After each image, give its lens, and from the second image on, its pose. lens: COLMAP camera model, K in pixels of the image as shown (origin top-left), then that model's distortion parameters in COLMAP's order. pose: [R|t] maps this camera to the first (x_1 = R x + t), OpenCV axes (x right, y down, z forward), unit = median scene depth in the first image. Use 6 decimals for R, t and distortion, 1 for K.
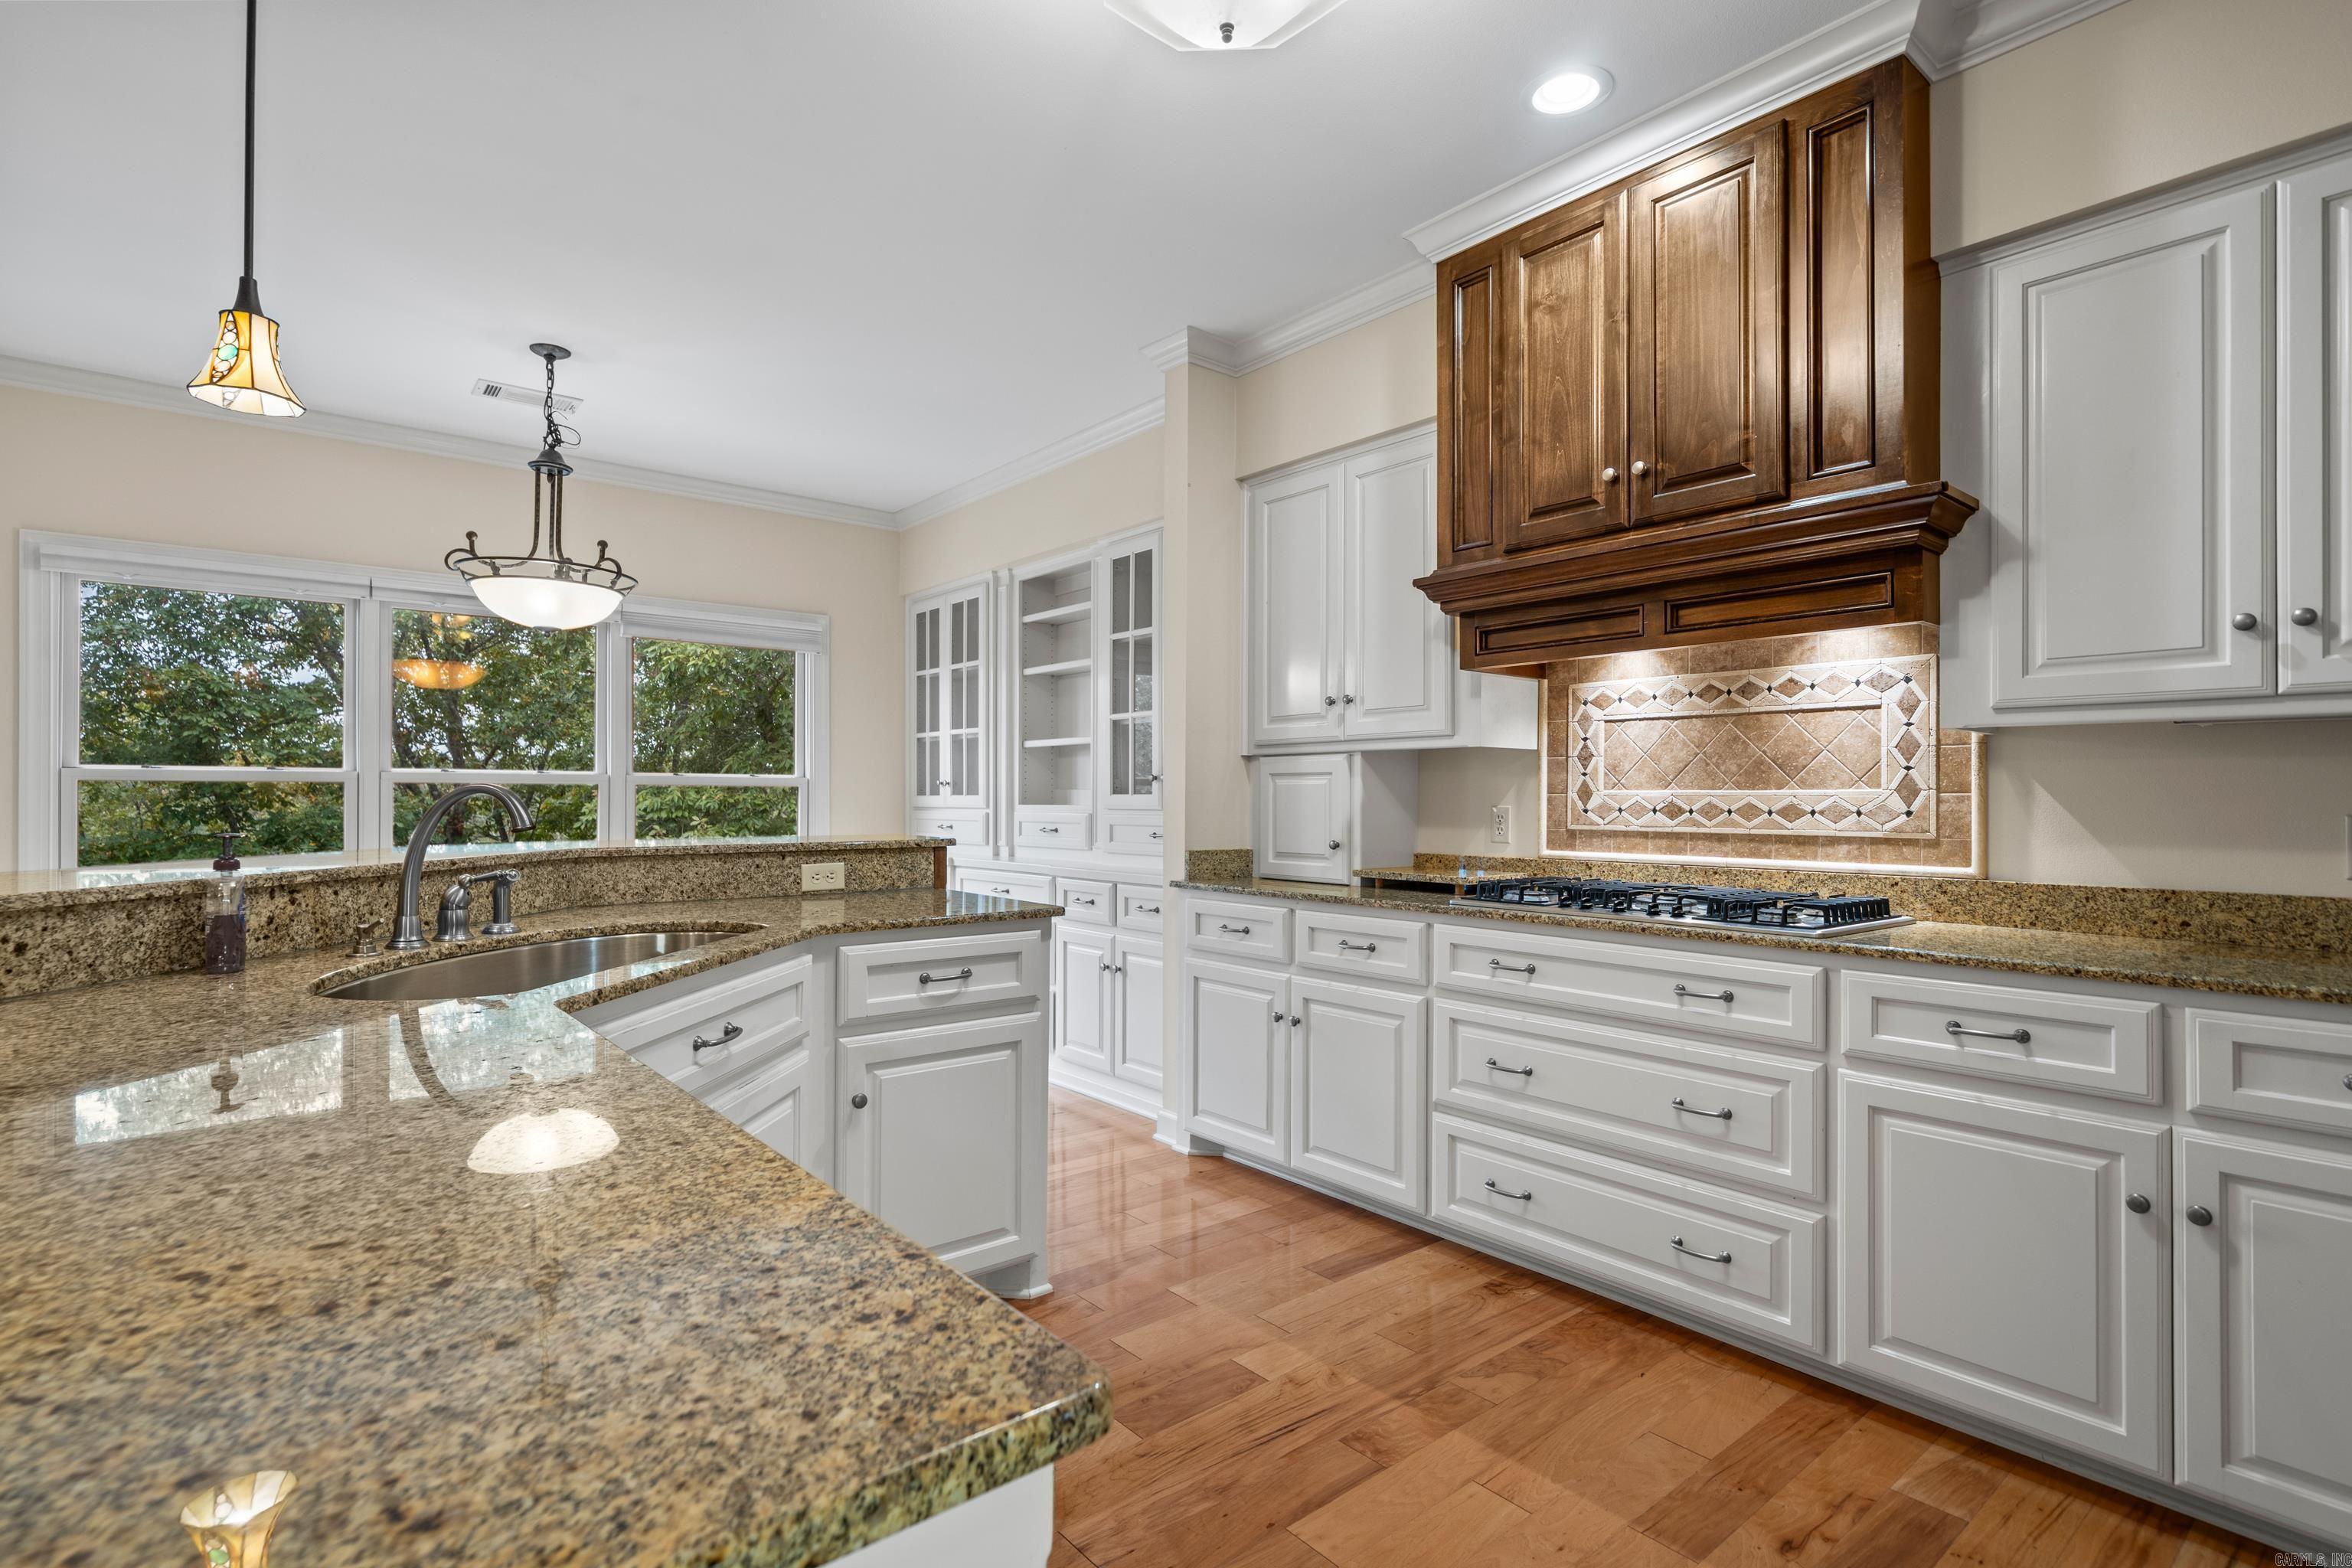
lens RADIAL K [[1111.9, 0, 1143.0], [0, 1111.9, 792.7], [0, 0, 1]] dist [0.002413, 0.000219]
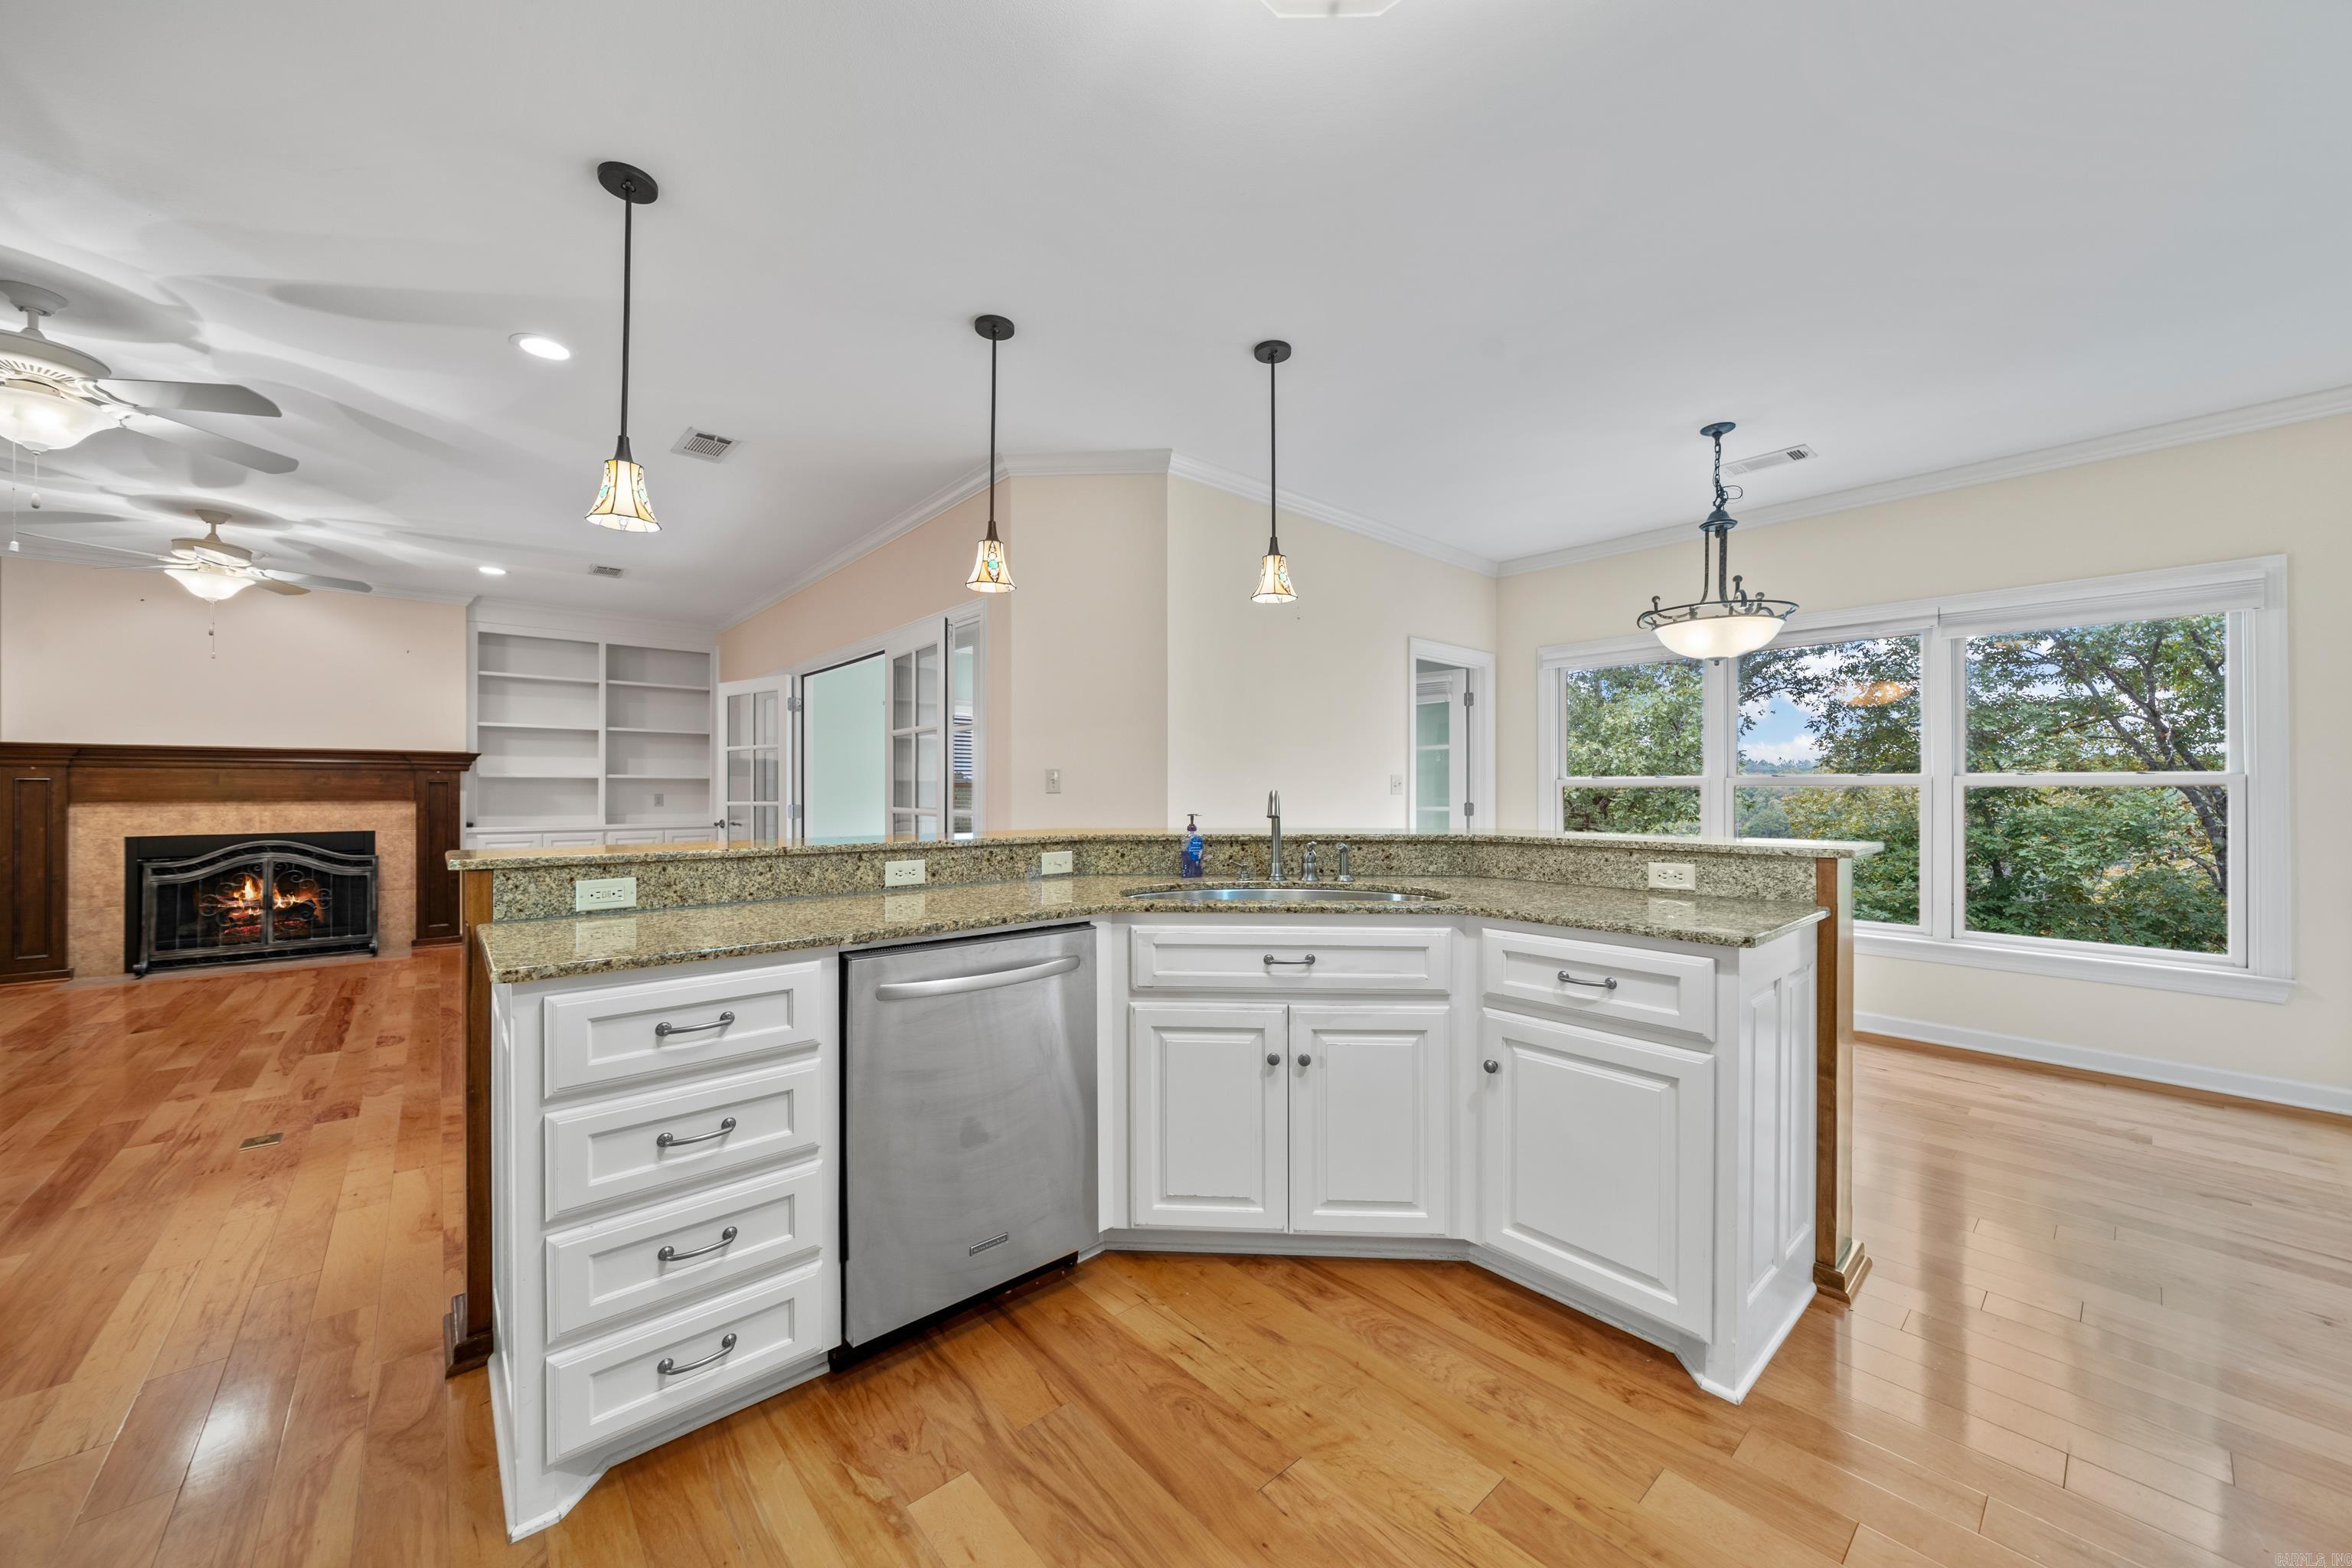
lens RADIAL K [[840.8, 0, 1198.4], [0, 840.8, 794.3], [0, 0, 1]] dist [-0.001352, 0.000340]
pose [[0.051970, 0.000009, -0.998649, 0.475755], [0.000933, 1.000000, 0.000058, -0.000732], [0.998648, -0.000935, 0.051970, 0.532896]]
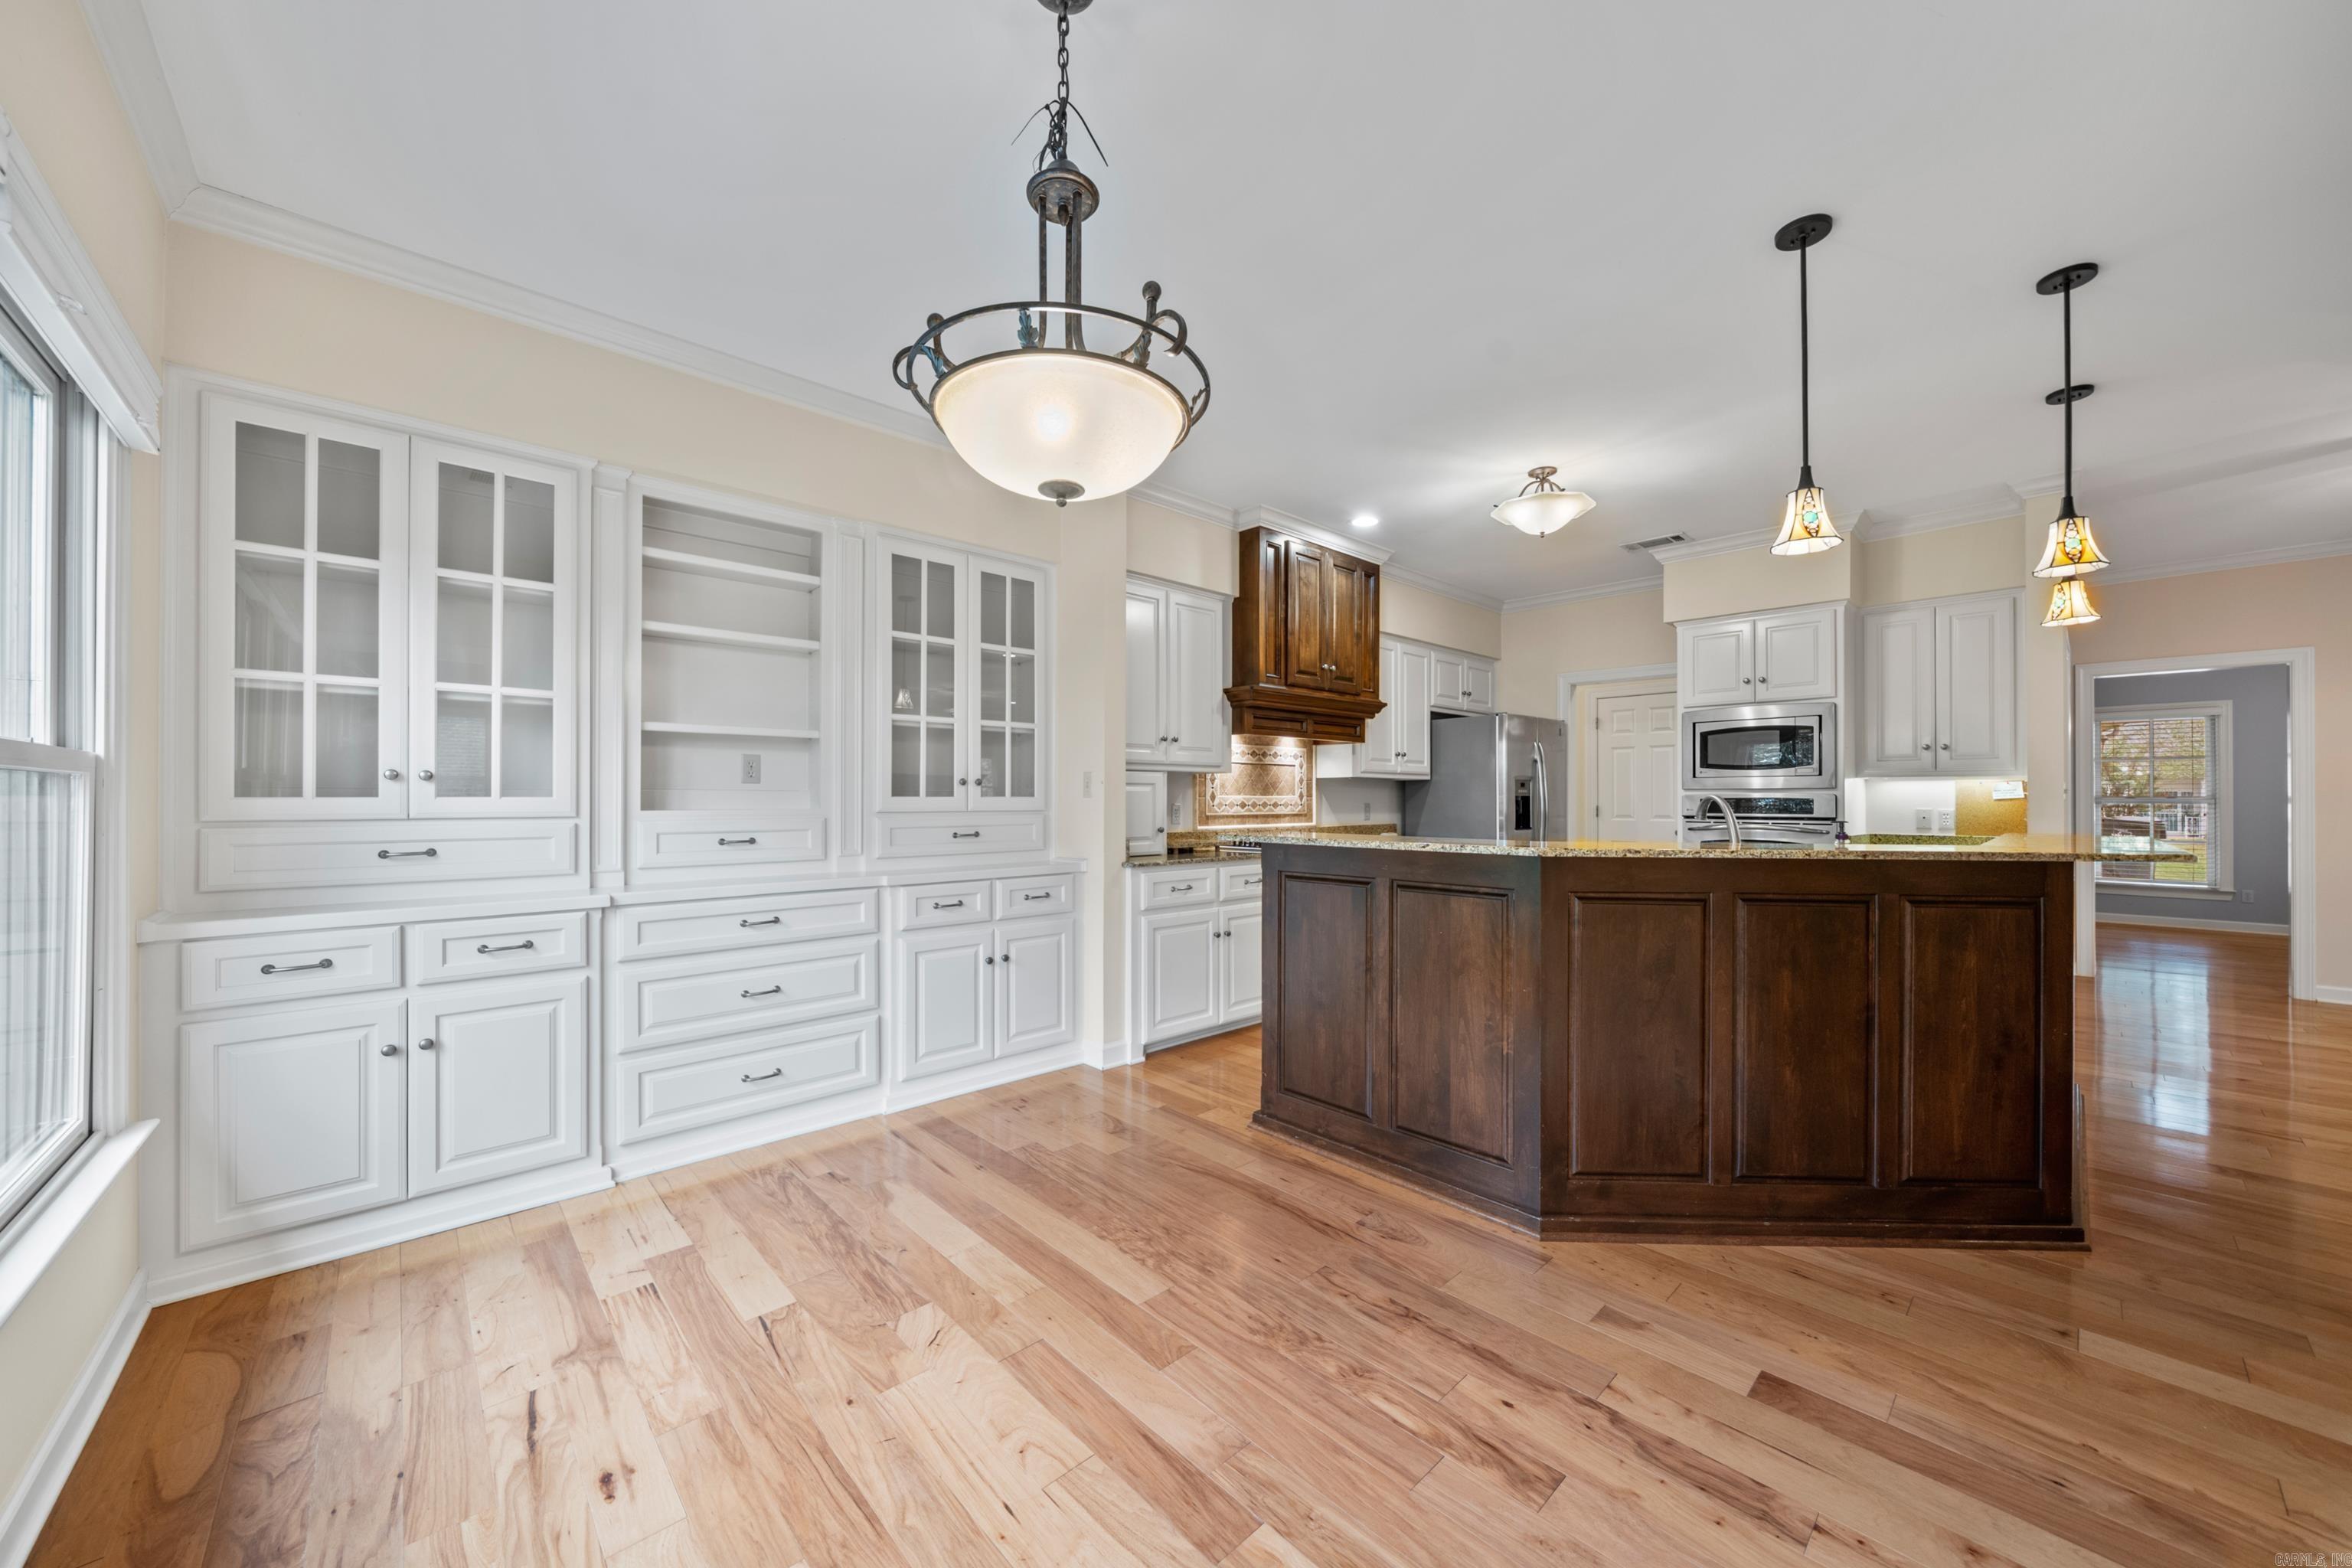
lens RADIAL K [[840.8, 0, 1198.4], [0, 840.8, 794.3], [0, 0, 1]] dist [-0.001352, 0.000340]
pose [[-0.085701, 0.009357, 0.996277, -1.264579], [0.000947, 0.999956, -0.009310, 0.010631], [-0.996320, 0.000145, -0.085706, 1.301396]]
